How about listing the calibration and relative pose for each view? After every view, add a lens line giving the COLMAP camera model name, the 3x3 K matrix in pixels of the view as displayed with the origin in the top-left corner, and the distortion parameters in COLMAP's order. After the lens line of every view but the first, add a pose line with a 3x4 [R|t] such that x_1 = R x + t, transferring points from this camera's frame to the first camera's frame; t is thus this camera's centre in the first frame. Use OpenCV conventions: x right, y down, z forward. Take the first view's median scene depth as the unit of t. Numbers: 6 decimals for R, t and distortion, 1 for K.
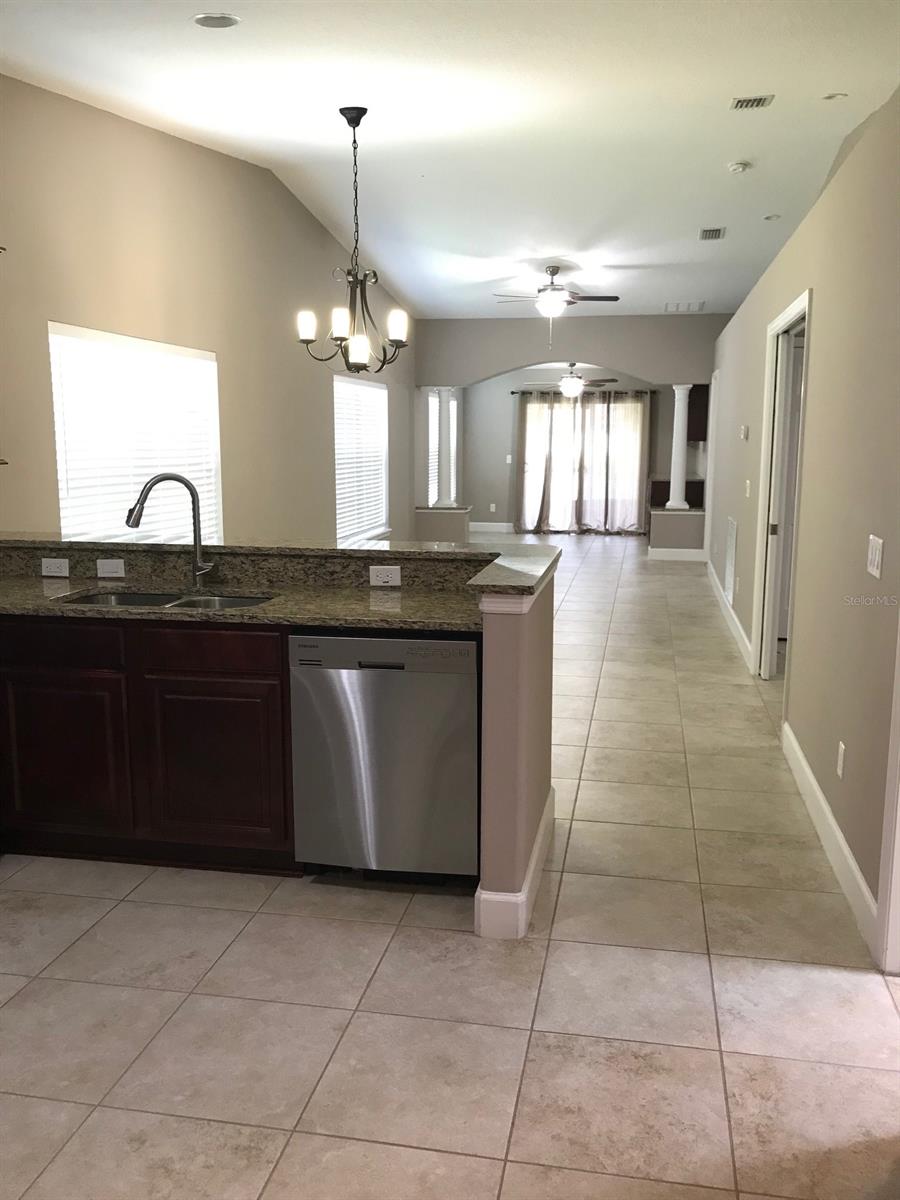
lens RADIAL K [[979.3, 0, 454.0], [0, 979.3, 598.9], [0, 0, 1]] dist [0.019872, -0.005521]
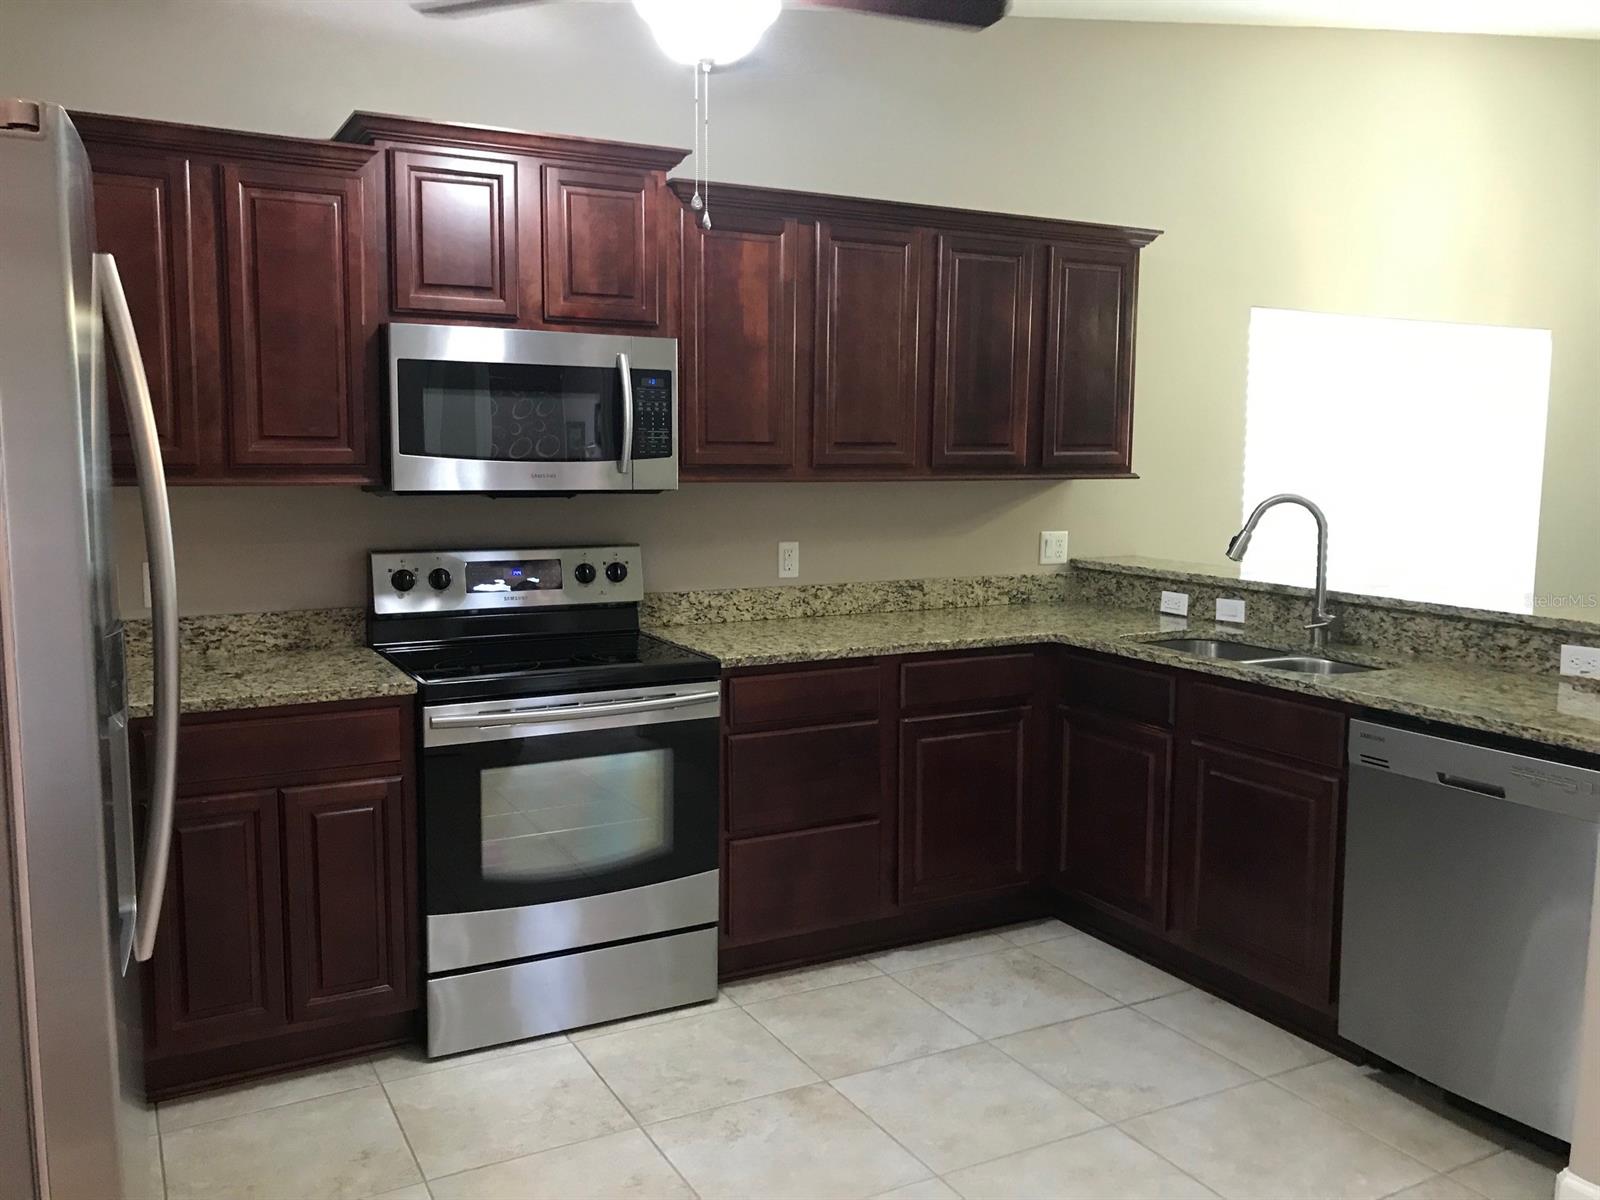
lens RADIAL K [[1305.7, 0, 796.5], [0, 1305.7, 607.9], [0, 0, 1]] dist [0.019872, -0.005521]
pose [[0.632633, 0.098851, -0.768117, 0.261807], [-0.134789, 0.990737, 0.016486, -0.003514], [0.762632, 0.093104, 0.640097, 0.049986]]
